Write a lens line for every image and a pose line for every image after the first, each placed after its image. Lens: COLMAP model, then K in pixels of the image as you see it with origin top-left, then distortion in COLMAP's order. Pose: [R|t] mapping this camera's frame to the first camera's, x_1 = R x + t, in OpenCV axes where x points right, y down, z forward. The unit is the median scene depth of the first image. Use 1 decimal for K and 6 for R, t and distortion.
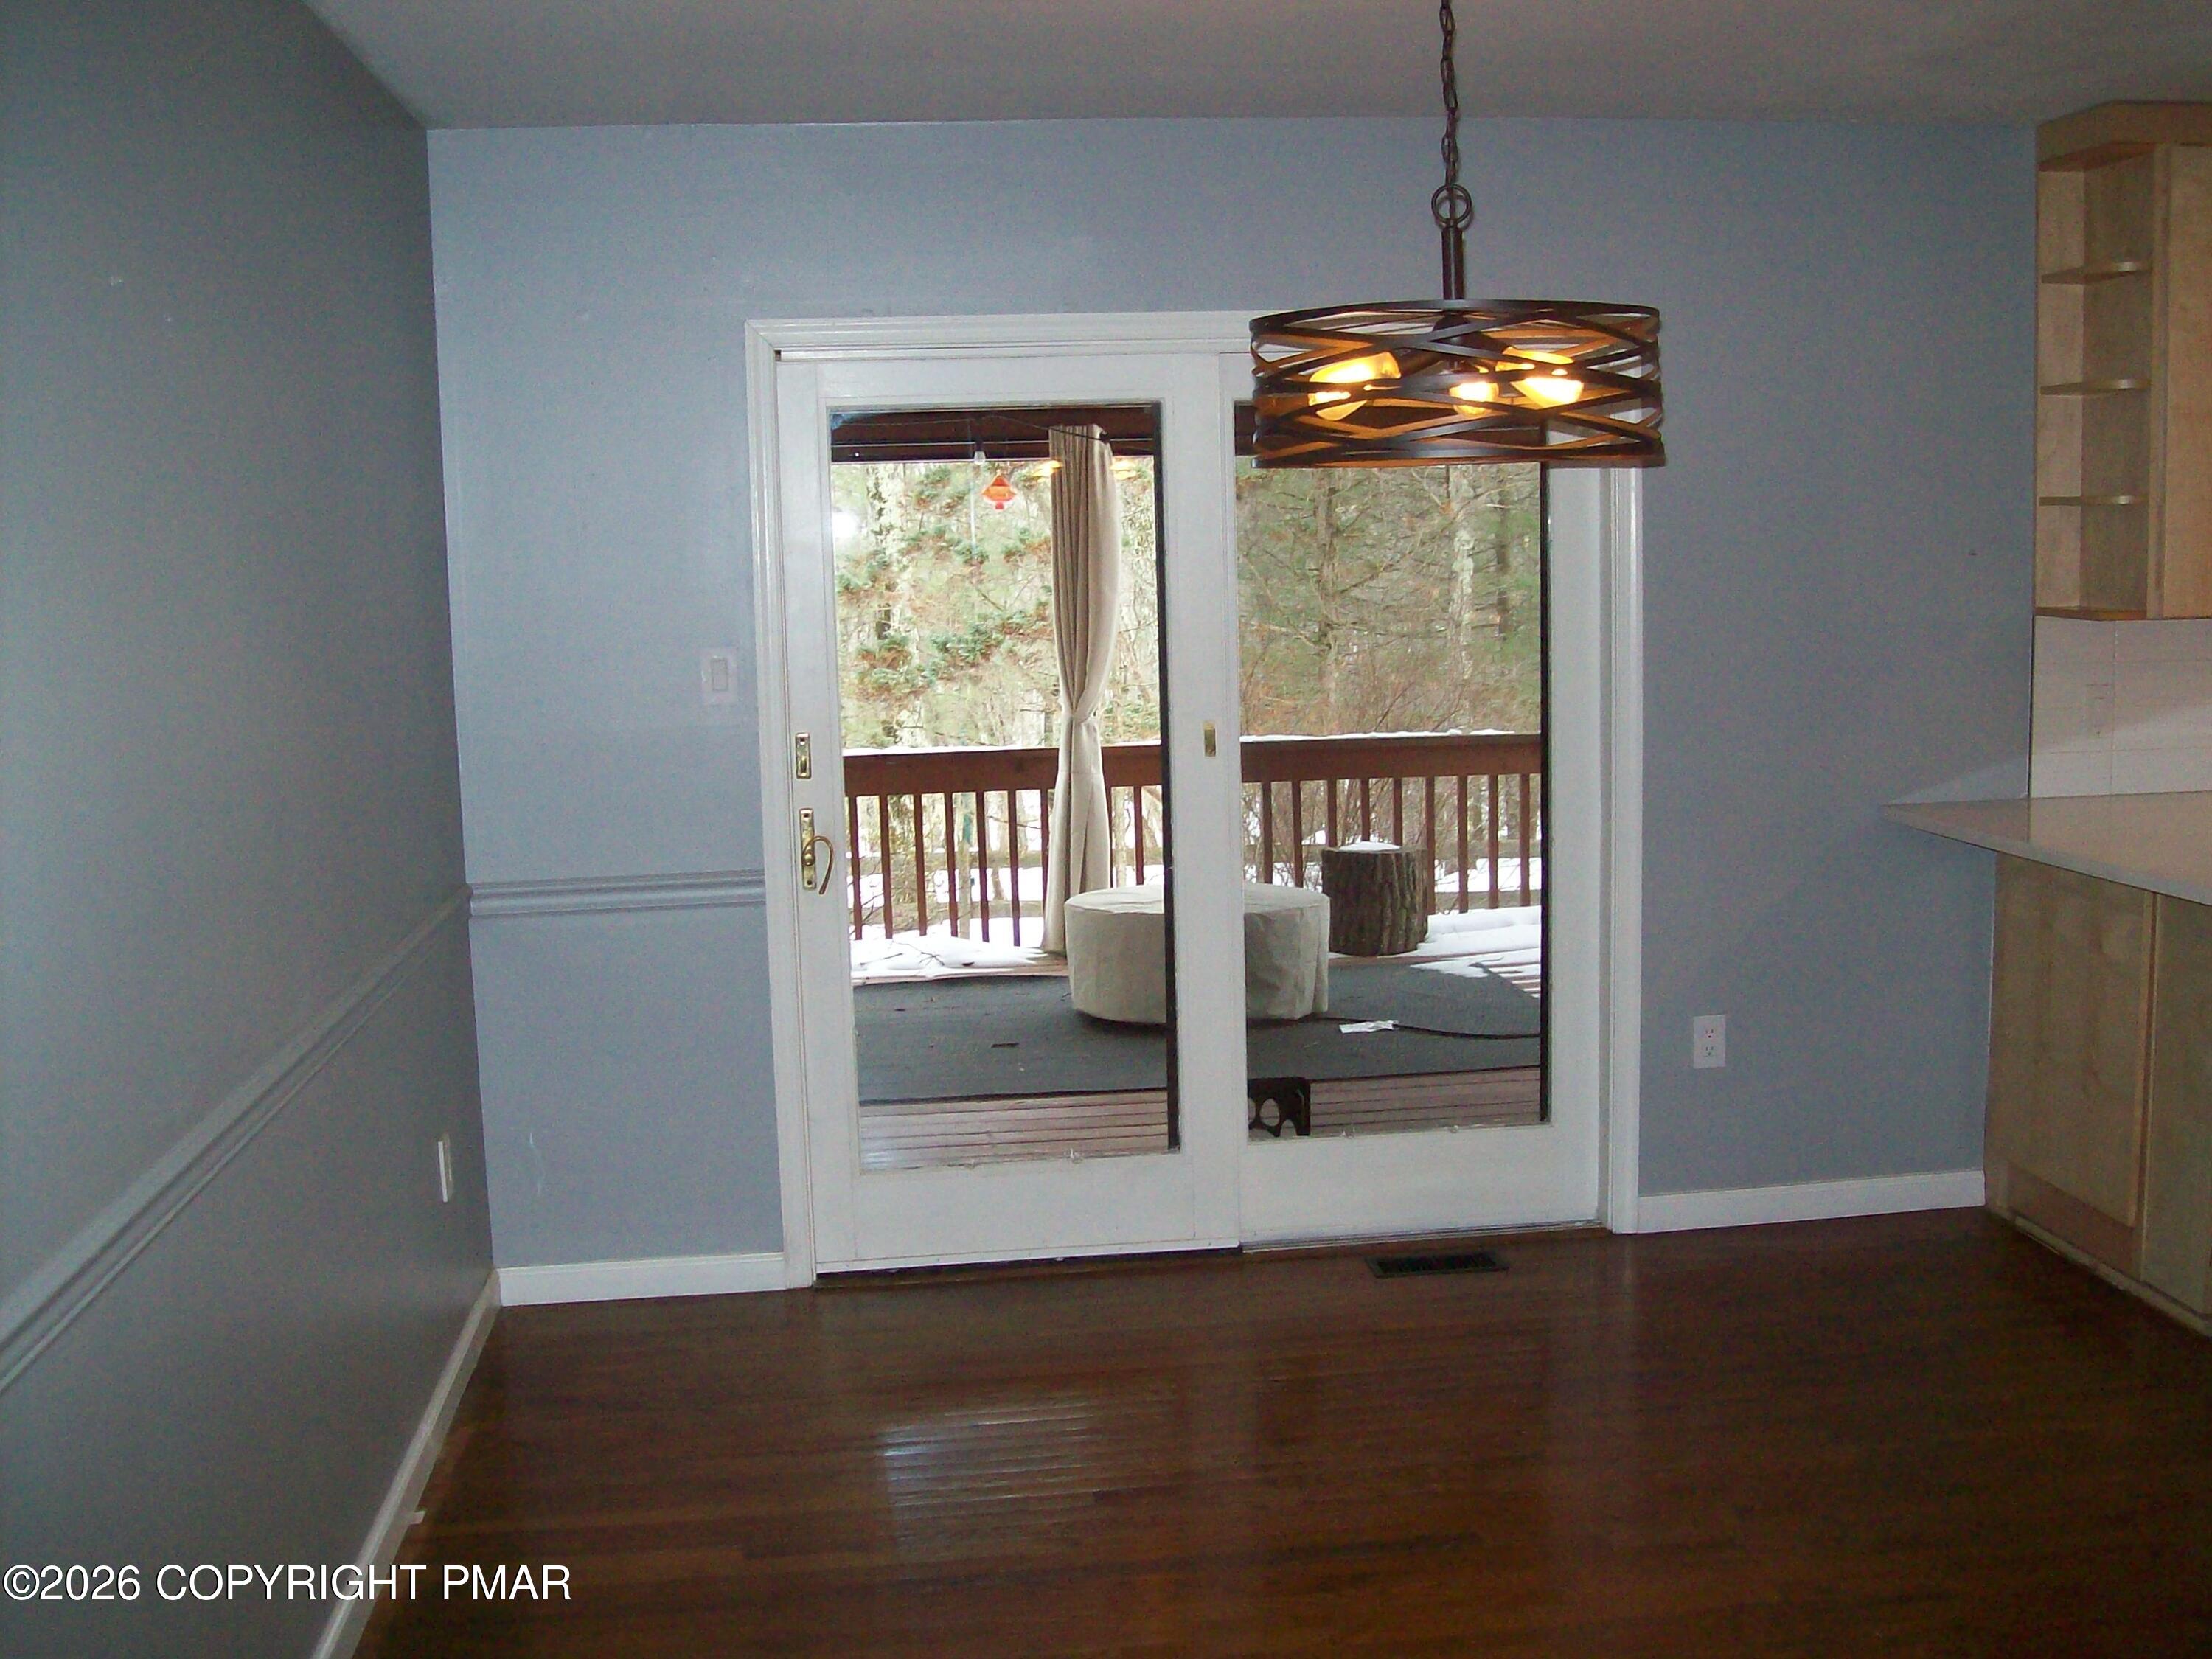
lens RADIAL K [[2339.7, 0, 1106.0], [0, 2339.7, 829.5], [0, 0, 1]] dist [-0.173274, 0.107681]
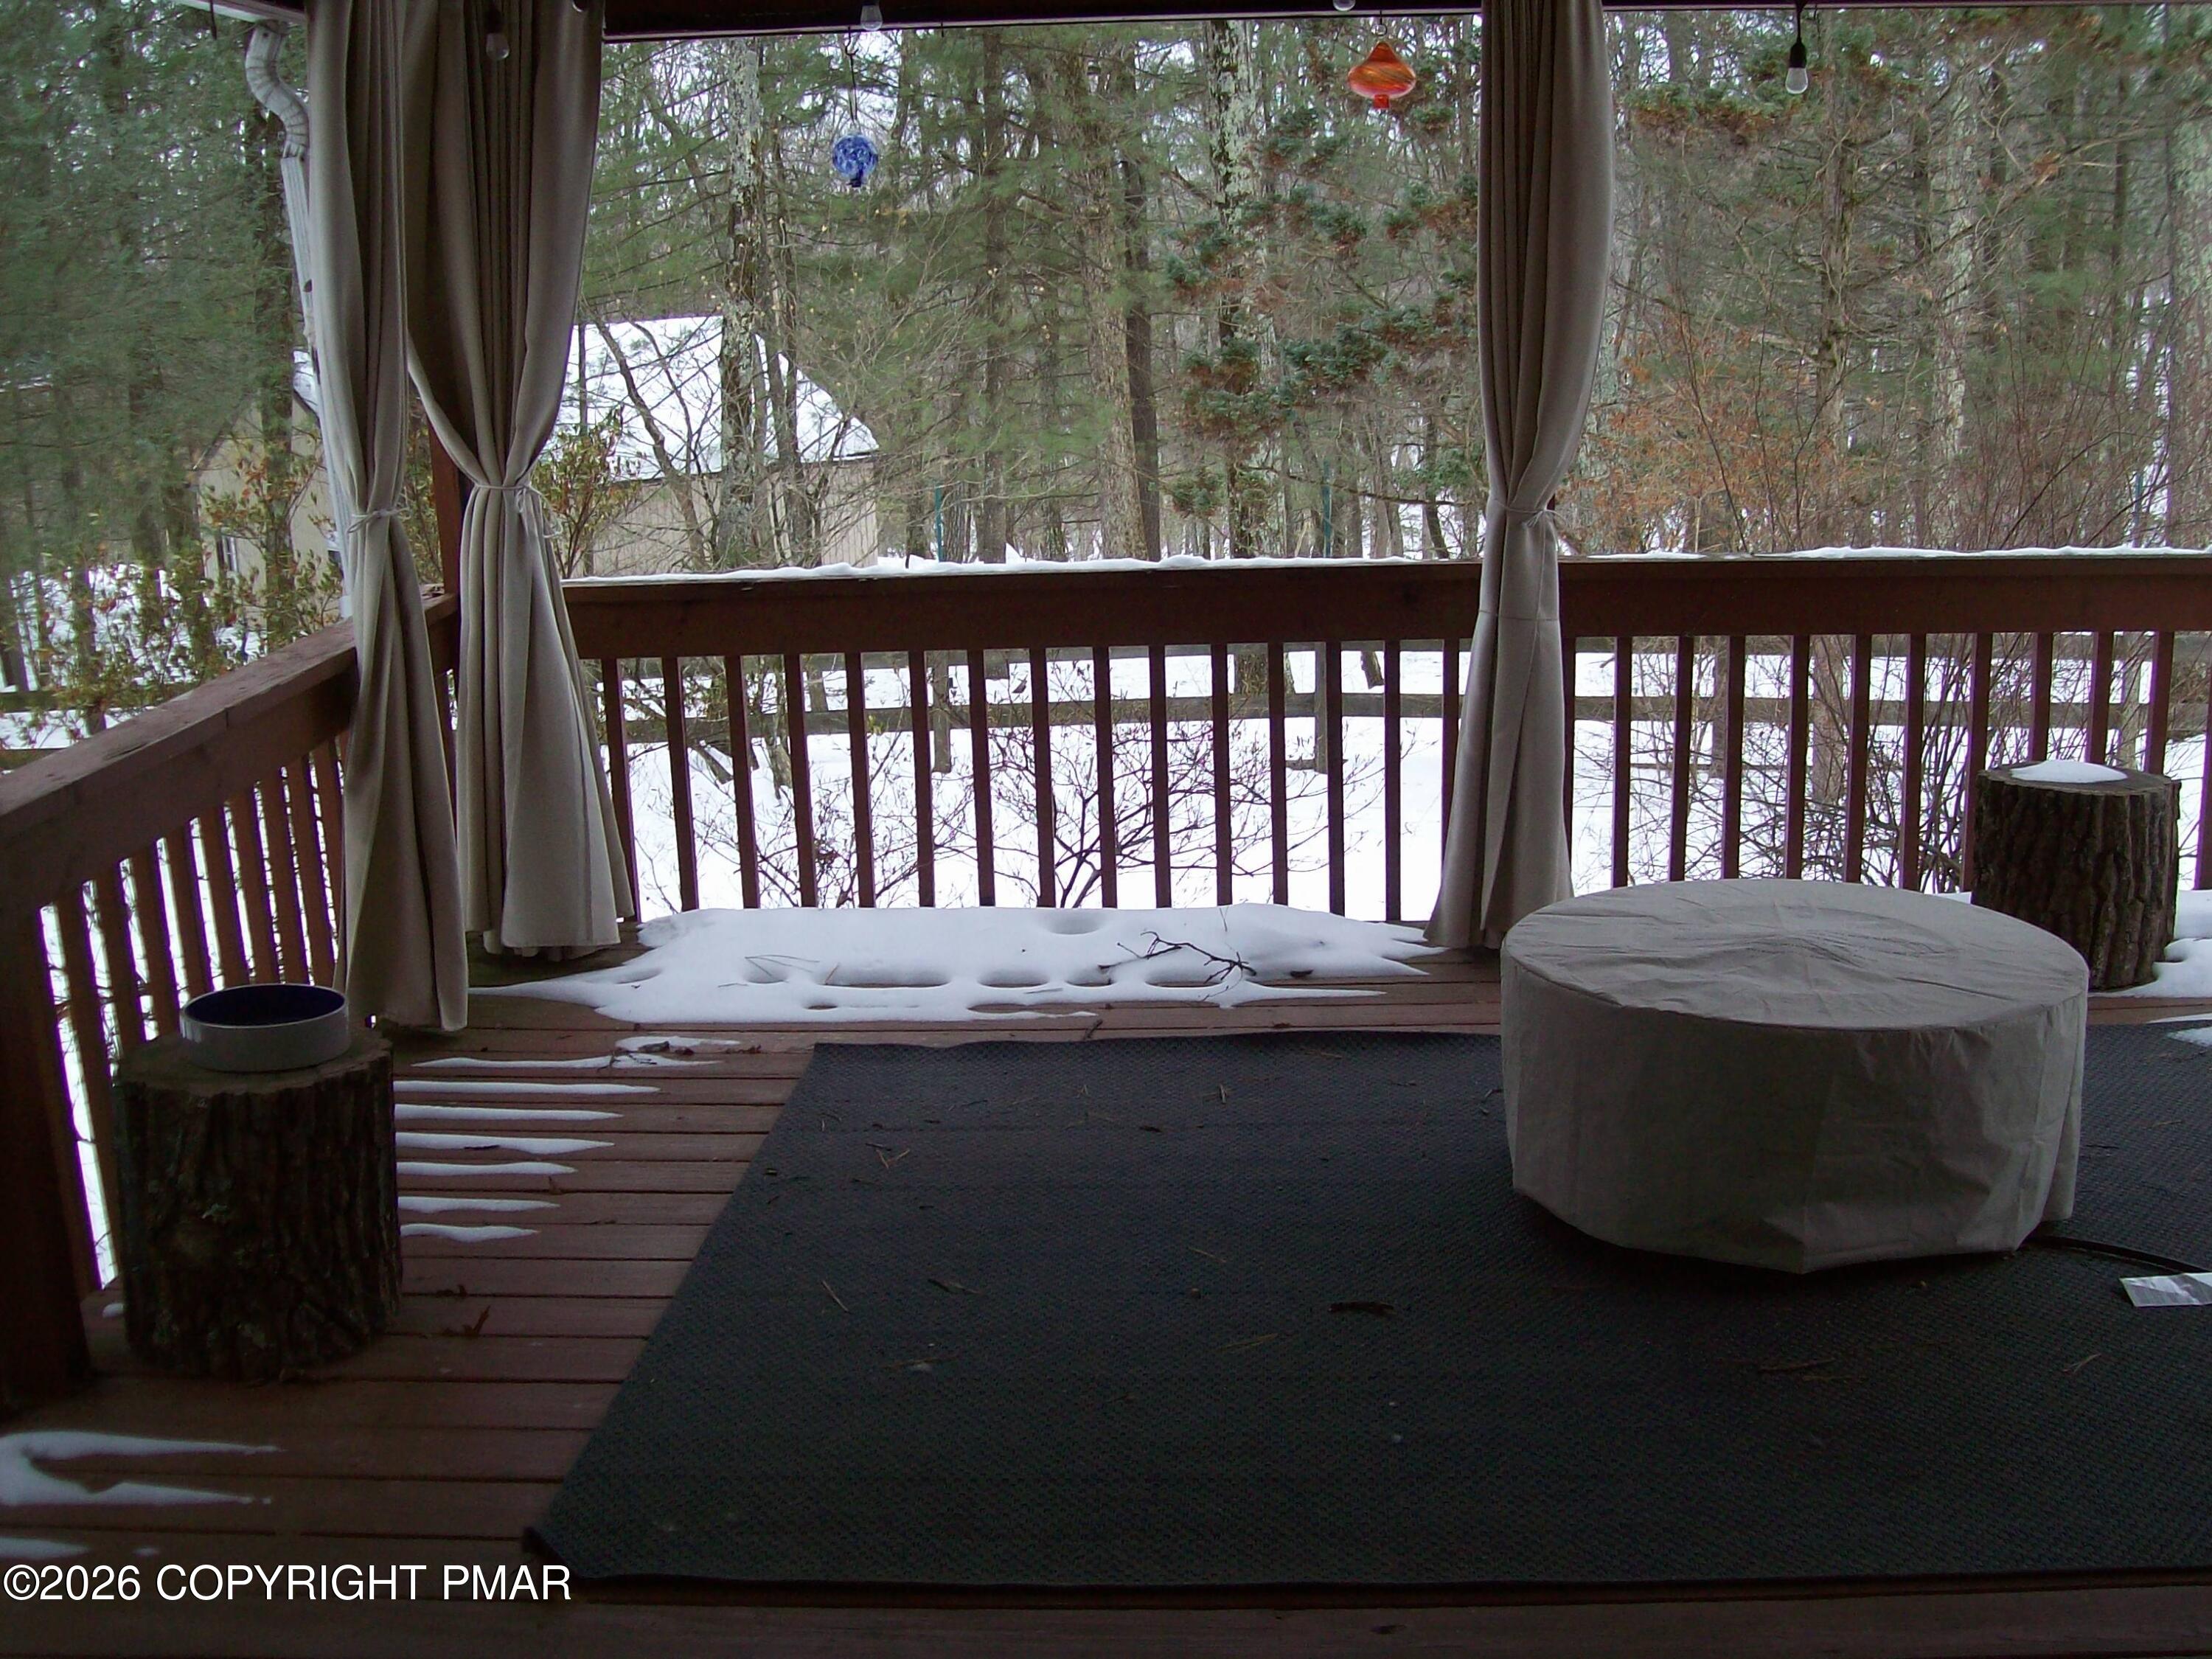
lens RADIAL K [[2353.5, 0, 1106.0], [0, 2353.5, 829.5], [0, 0, 1]] dist [-0.250079, 0.295455]
pose [[0.986644, 0.026525, -0.160717, -0.018593], [-0.005892, 0.991819, 0.127518, -0.044398], [0.162784, -0.124868, 0.978728, 0.474686]]
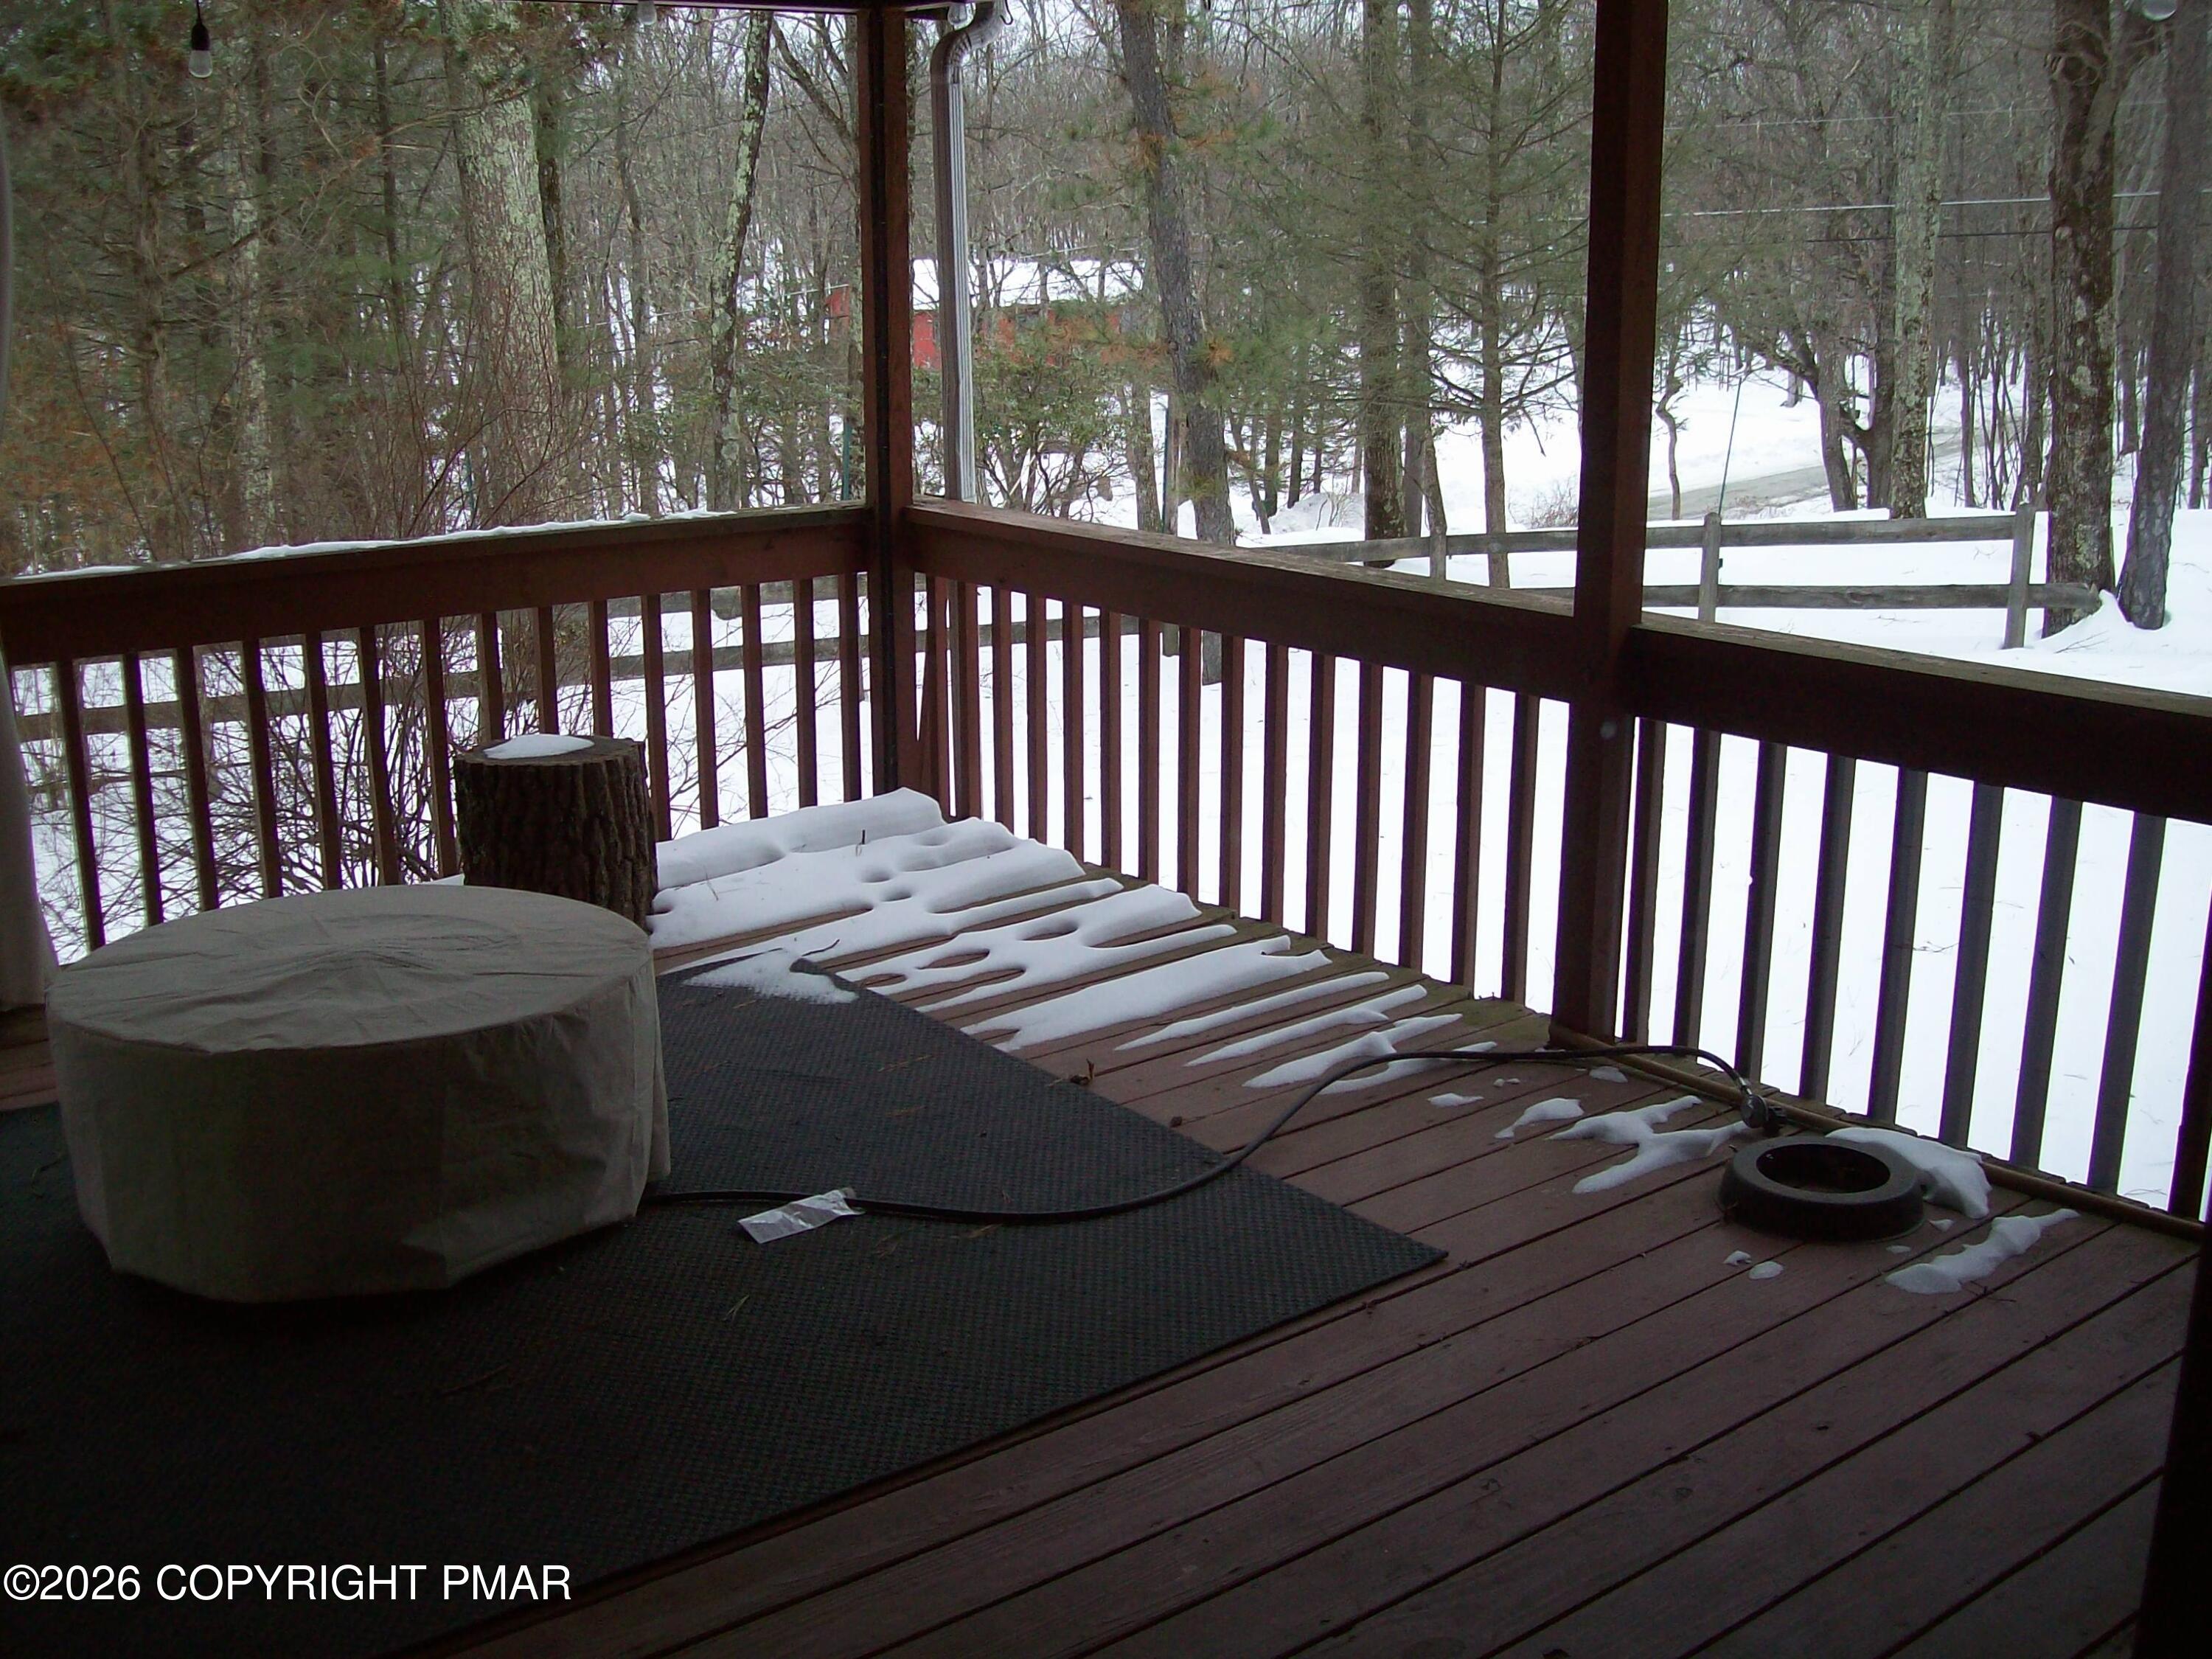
lens RADIAL K [[2339.7, 0, 1106.0], [0, 2339.7, 829.5], [0, 0, 1]] dist [-0.173274, 0.107681]
pose [[0.849411, -0.113703, 0.515337, -0.054510], [0.042400, 0.988061, 0.148116, -0.047904], [-0.526026, -0.103961, 0.844091, 0.490677]]
